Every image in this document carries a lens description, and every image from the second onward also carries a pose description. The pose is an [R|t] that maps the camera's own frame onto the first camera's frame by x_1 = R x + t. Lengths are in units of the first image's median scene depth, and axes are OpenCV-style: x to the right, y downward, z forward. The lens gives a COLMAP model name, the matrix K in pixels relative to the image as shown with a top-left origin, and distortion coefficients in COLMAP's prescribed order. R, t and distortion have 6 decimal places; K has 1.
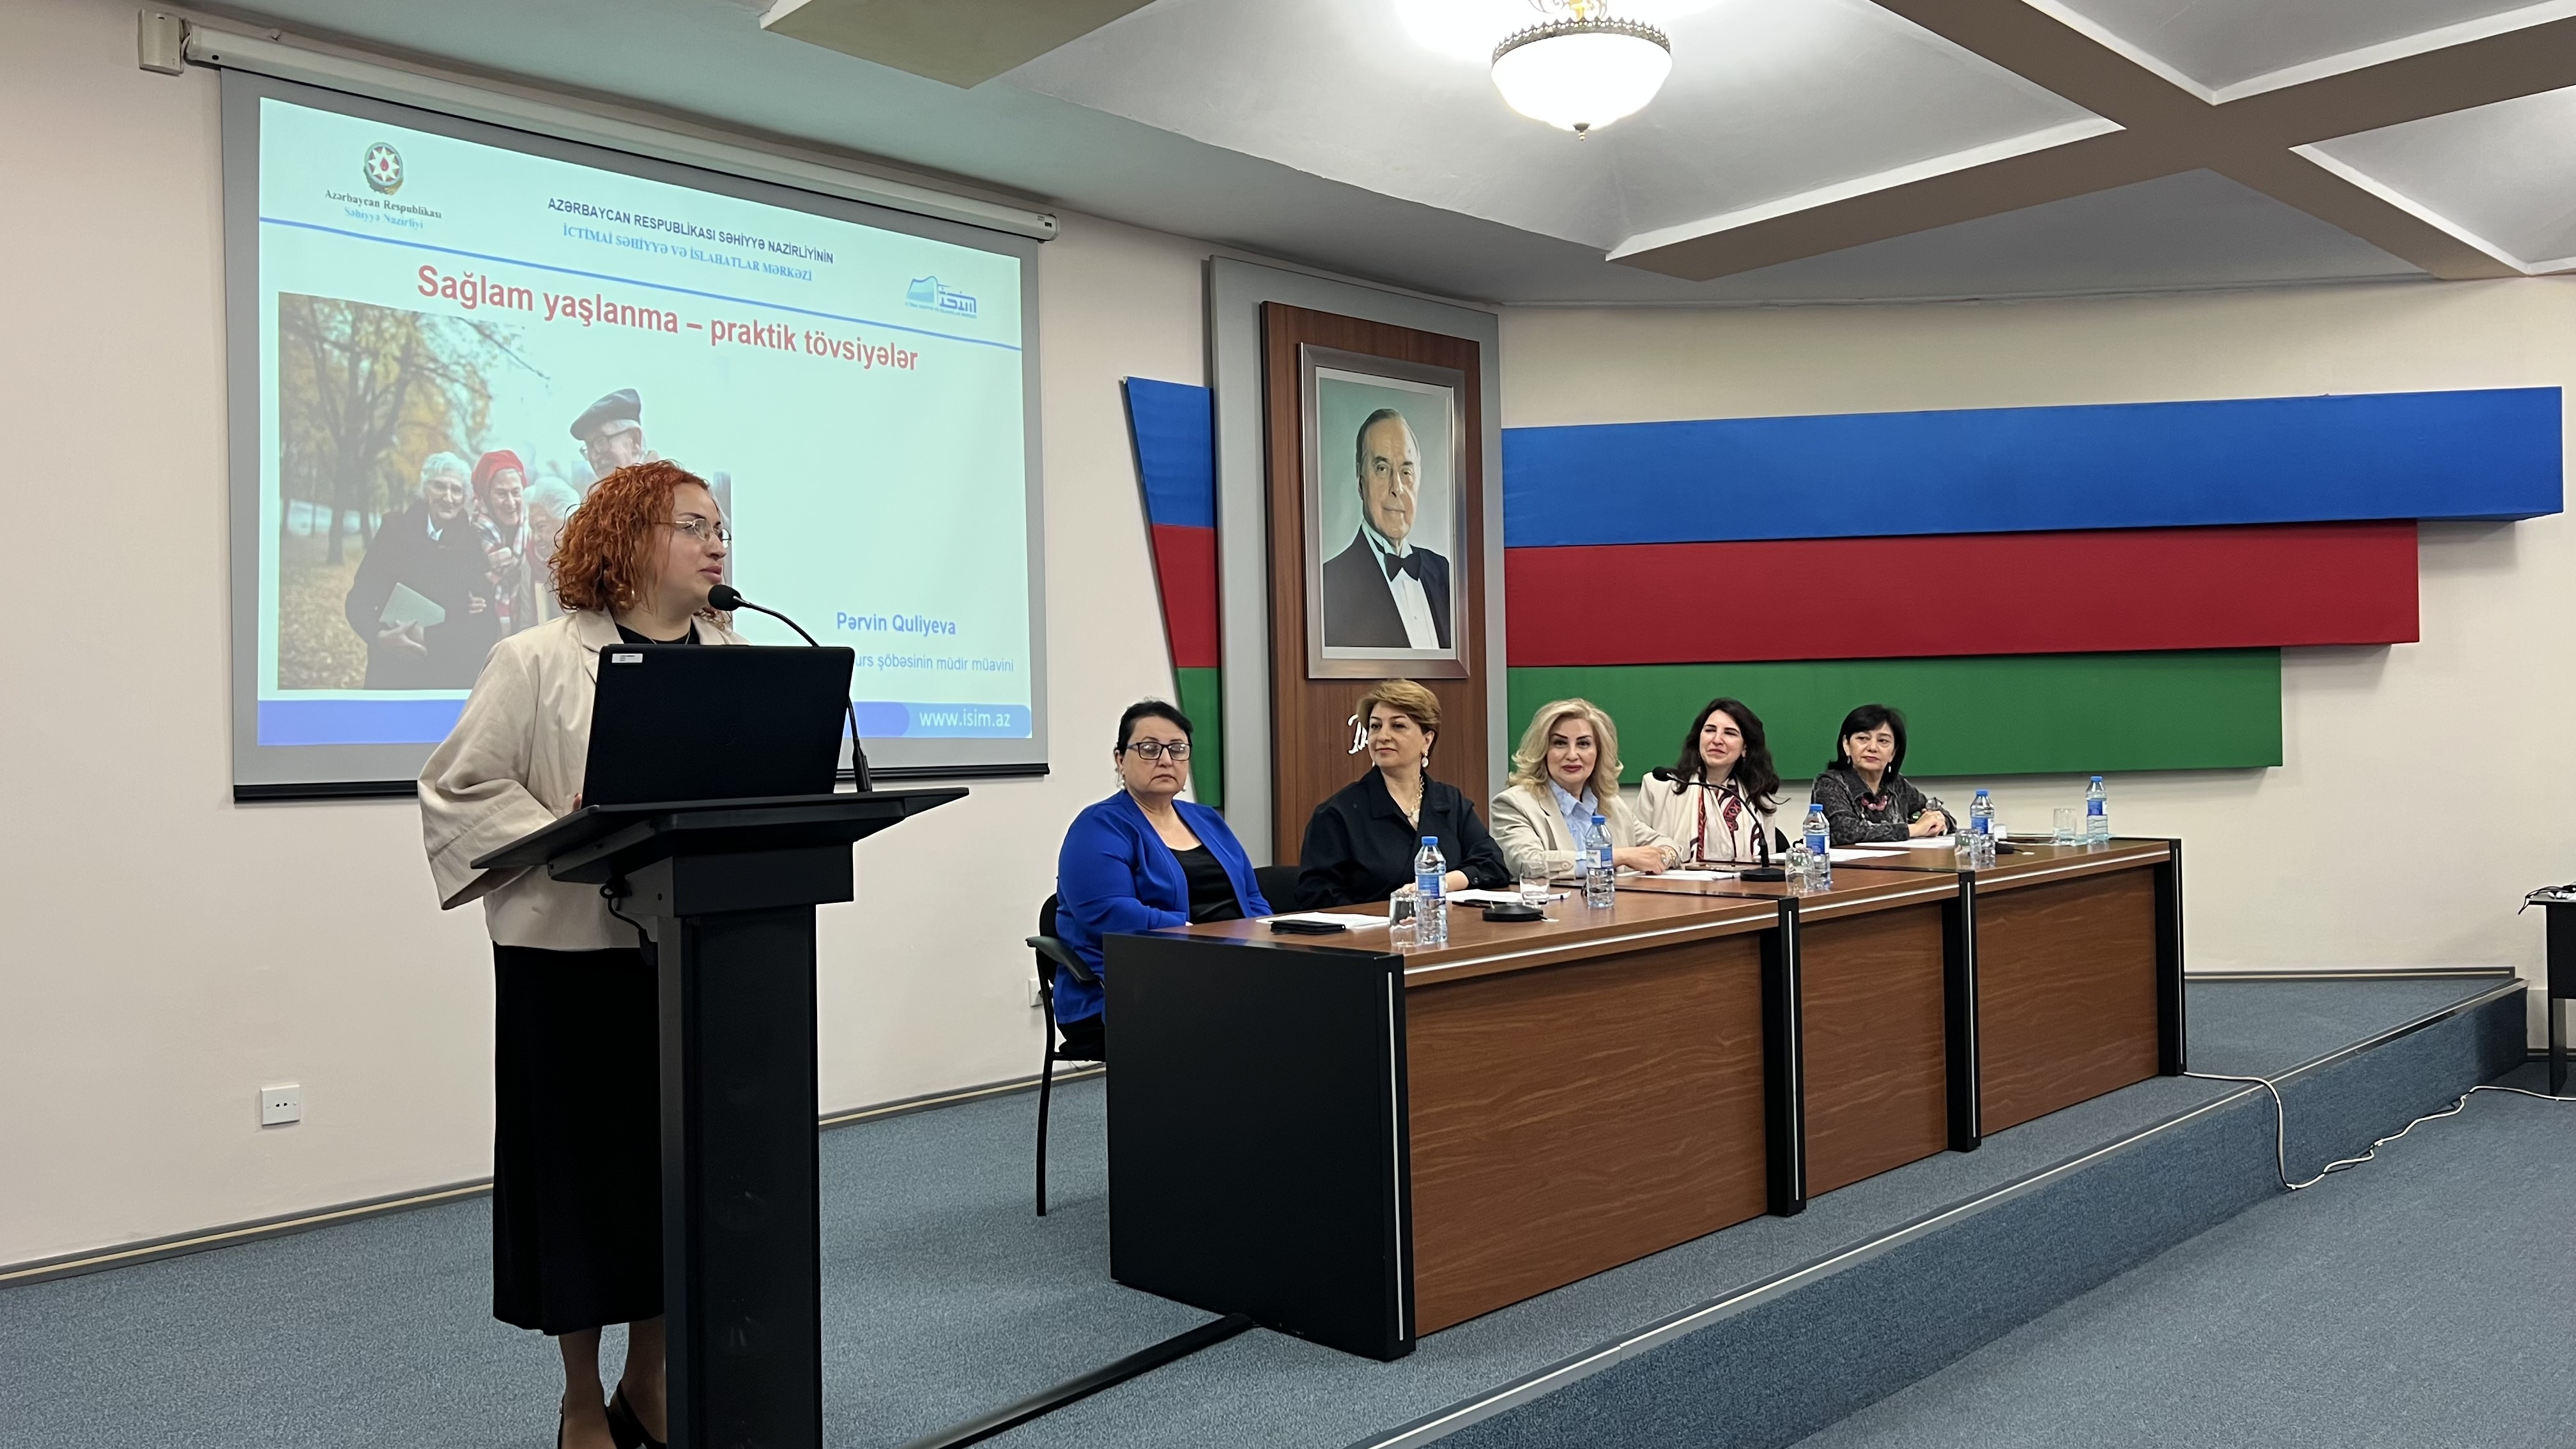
lens RADIAL K [[1964.0, 0, 1301.5], [0, 1964.0, 716.3], [0, 0, 1]] dist [0.132855, -0.165633]
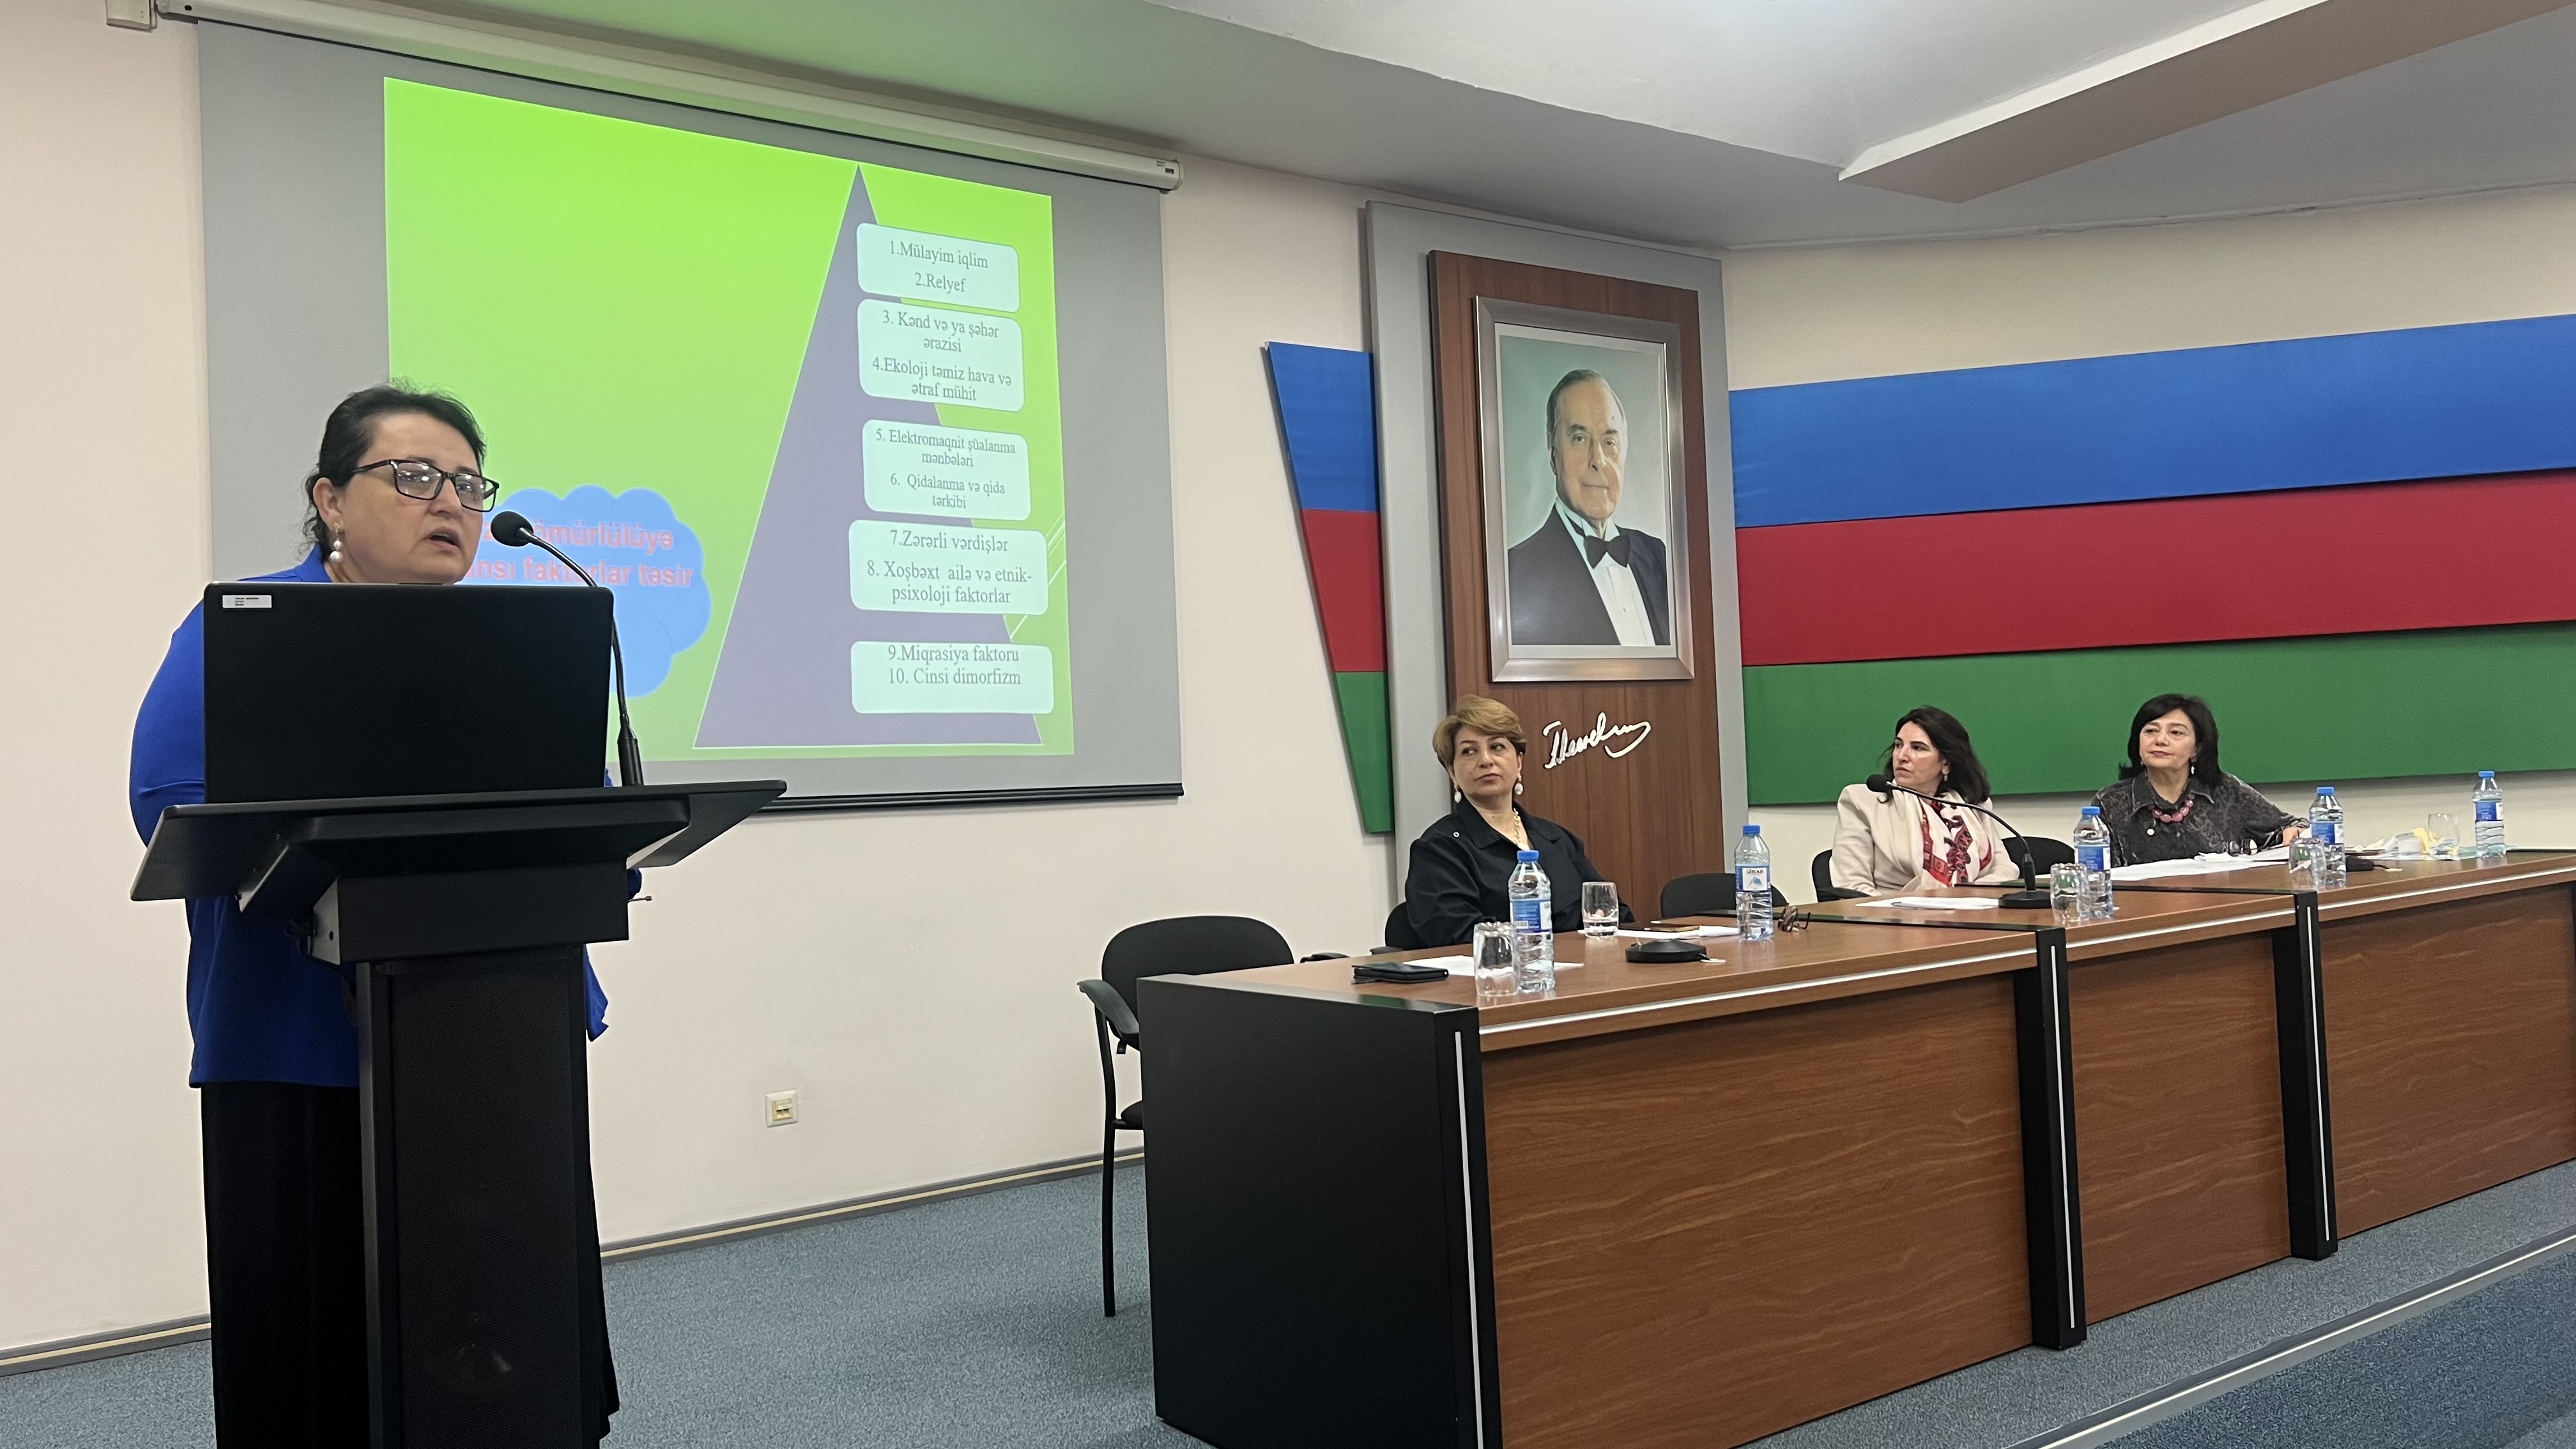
lens RADIAL K [[1967.6, 0, 1288.0], [0, 1967.6, 724.5], [0, 0, 1]] dist [0.060218, -0.039960]
pose [[0.986647, -0.025385, -0.160882, 0.062874], [0.022716, 0.999573, -0.018403, 0.015972], [0.161280, 0.014503, 0.986802, 0.154520]]
